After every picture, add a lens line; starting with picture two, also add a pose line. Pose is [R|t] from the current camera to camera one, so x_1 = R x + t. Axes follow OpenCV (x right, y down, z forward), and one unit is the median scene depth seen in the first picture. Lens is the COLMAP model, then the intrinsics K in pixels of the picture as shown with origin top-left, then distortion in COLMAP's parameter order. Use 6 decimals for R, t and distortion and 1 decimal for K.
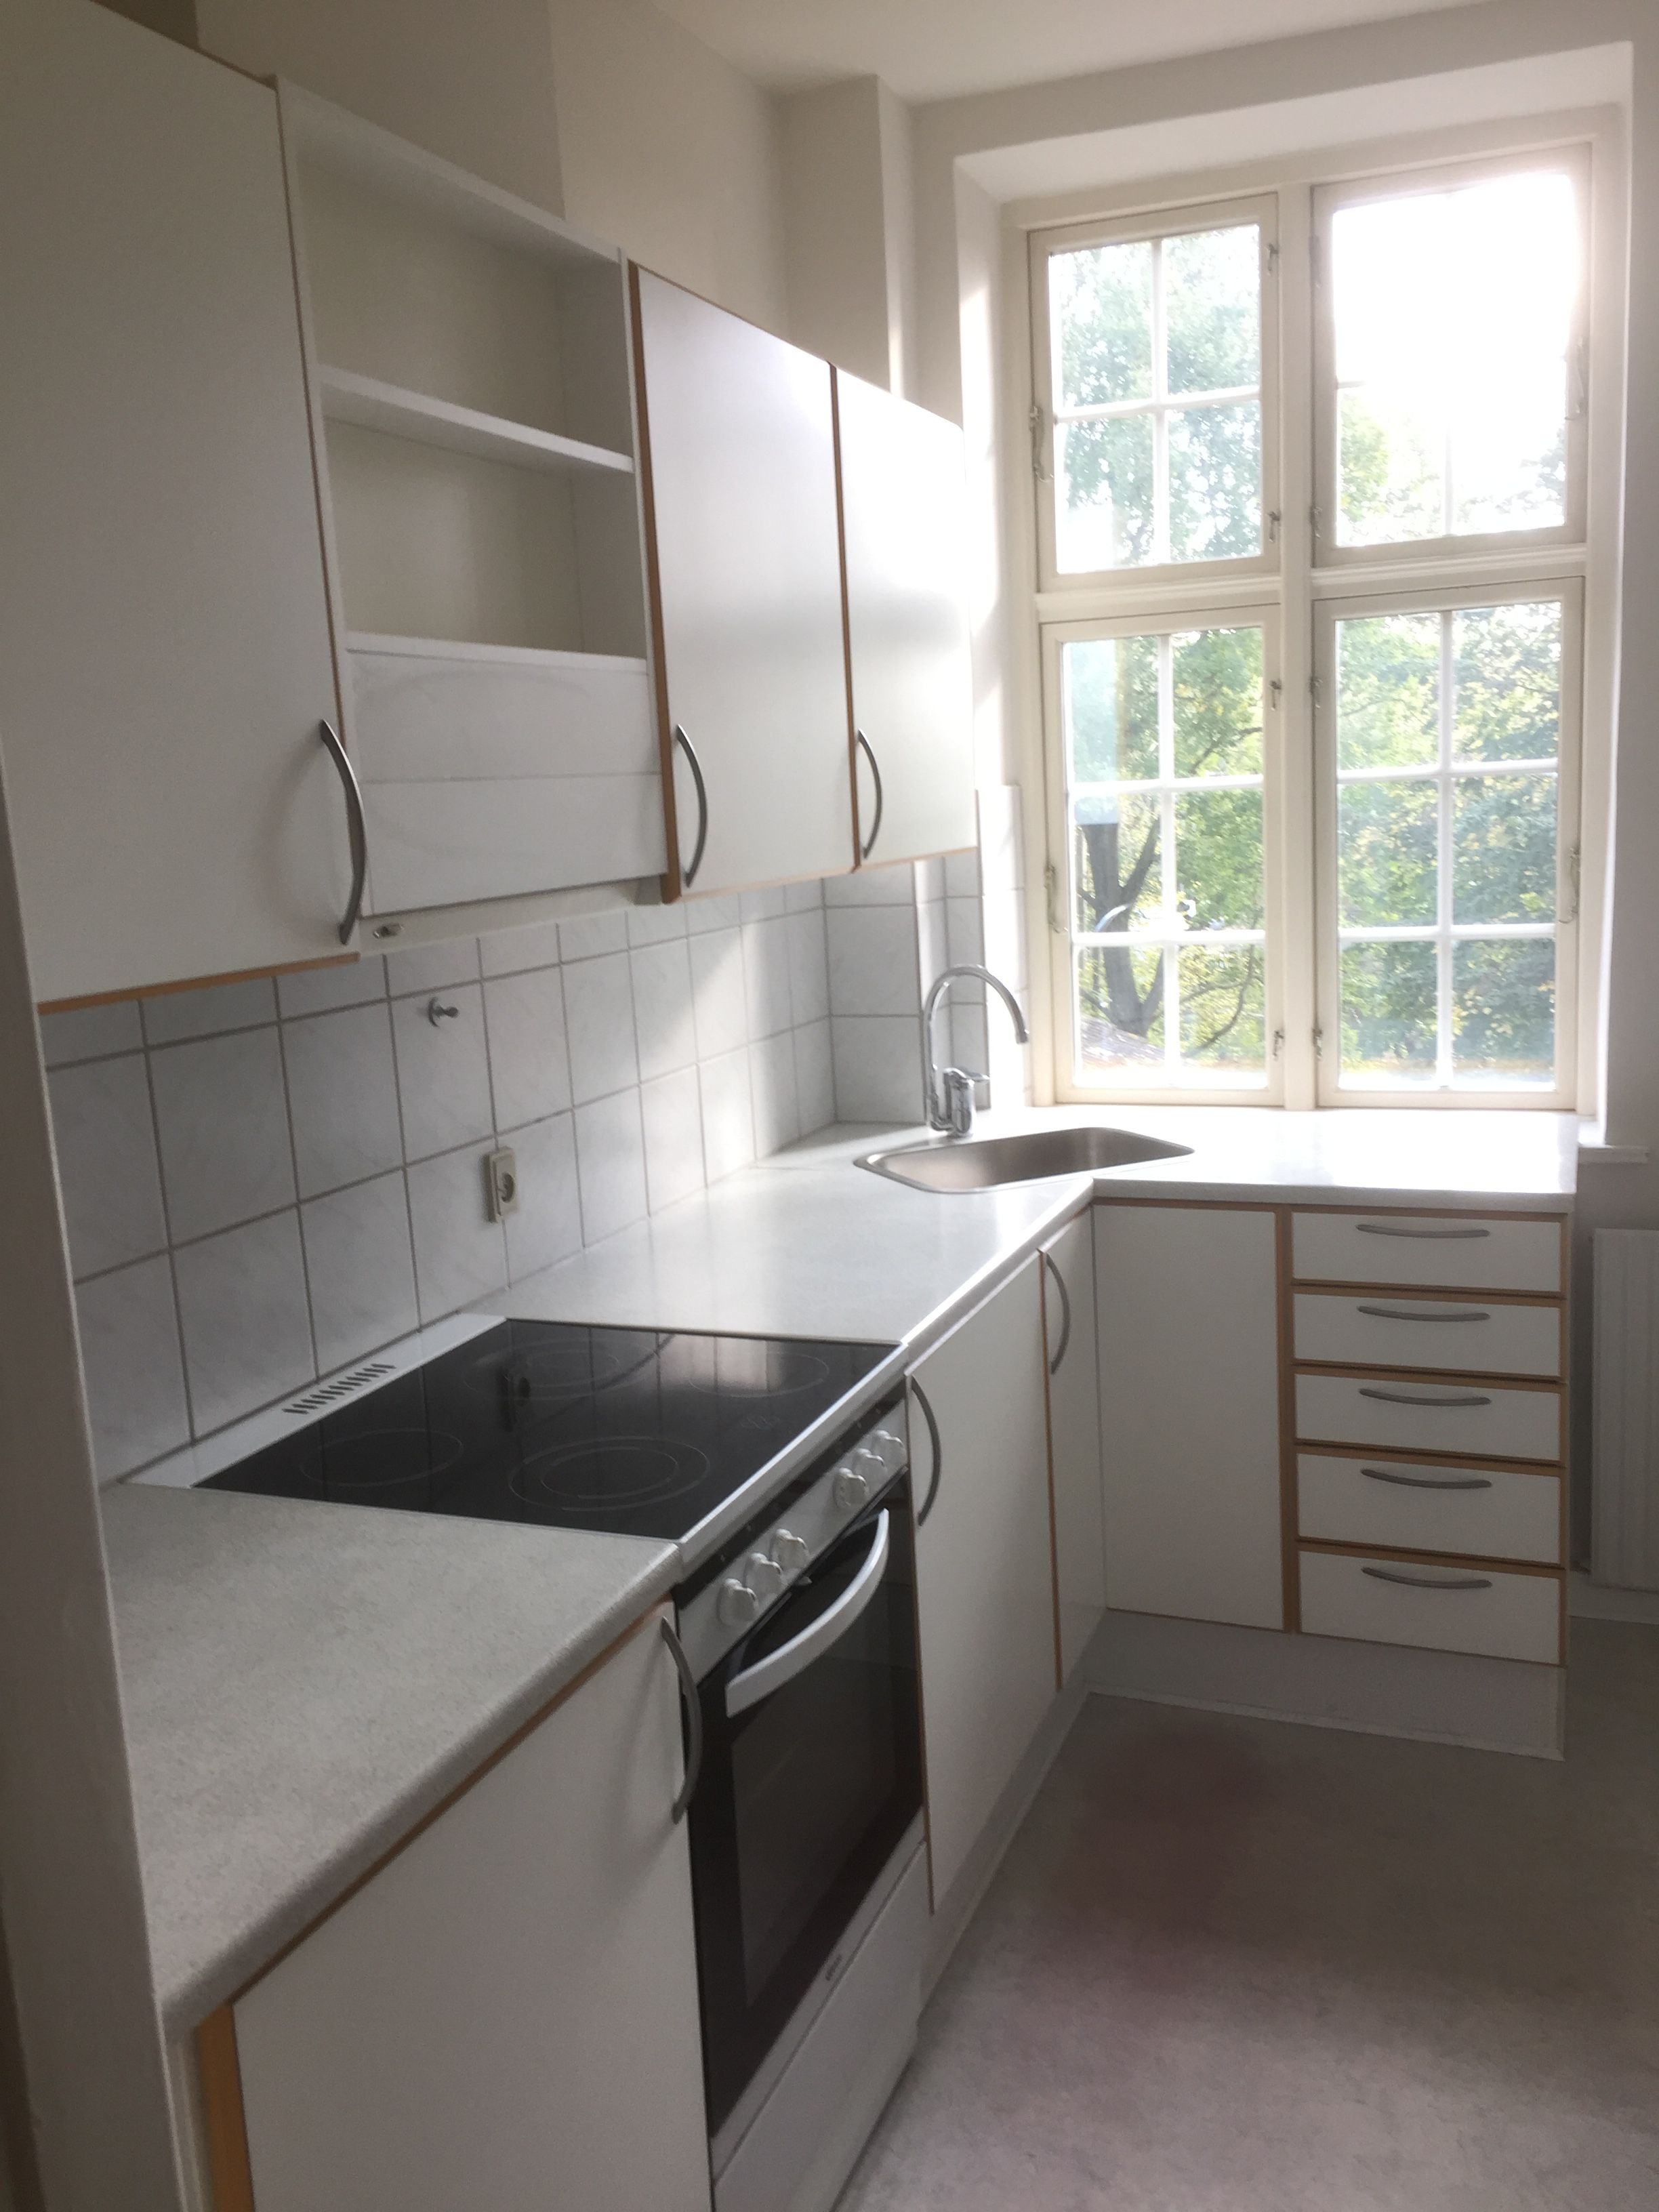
lens RADIAL K [[1890.9, 0, 837.4], [0, 1890.9, 1109.9], [0, 0, 1]] dist [0.035486, -0.049901]
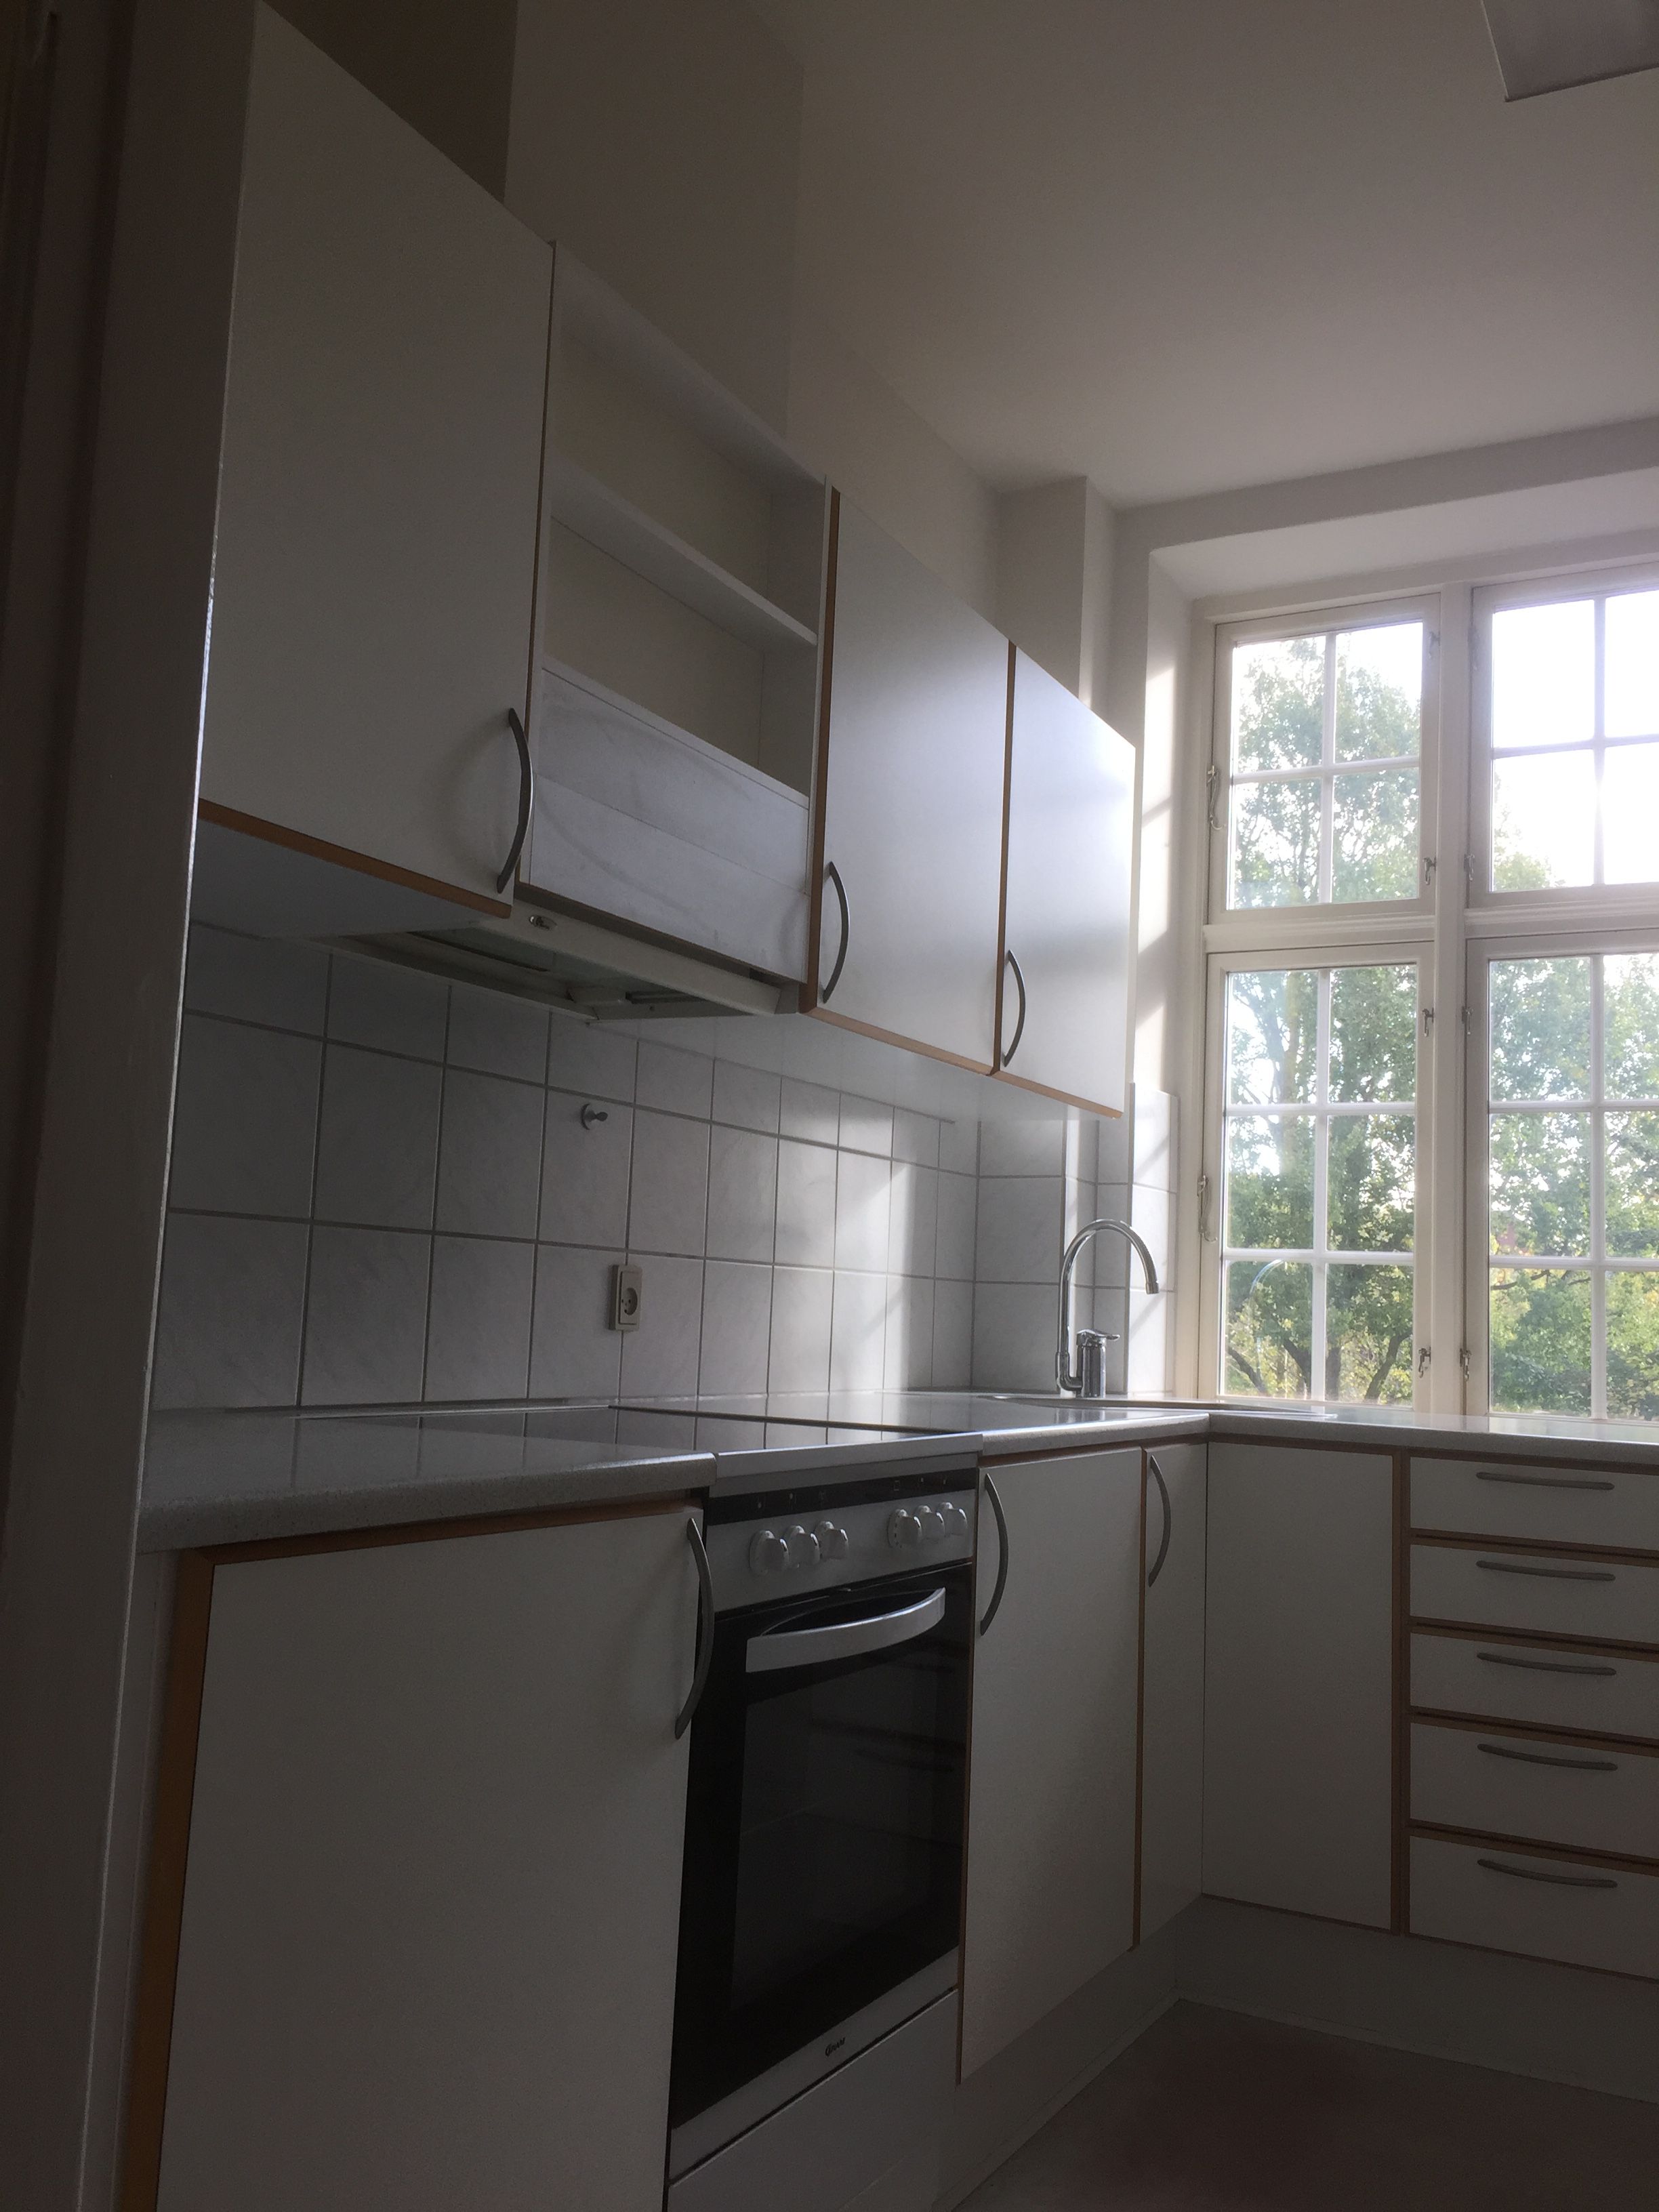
lens RADIAL K [[1890.9, 0, 827.5], [0, 1890.9, 1097.5], [0, 0, 1]] dist [0.035486, -0.049901]
pose [[0.987813, 0.082548, -0.131951, 0.054169], [-0.116411, 0.954572, -0.274301, 0.176570], [0.103313, 0.286319, 0.952548, -0.023838]]
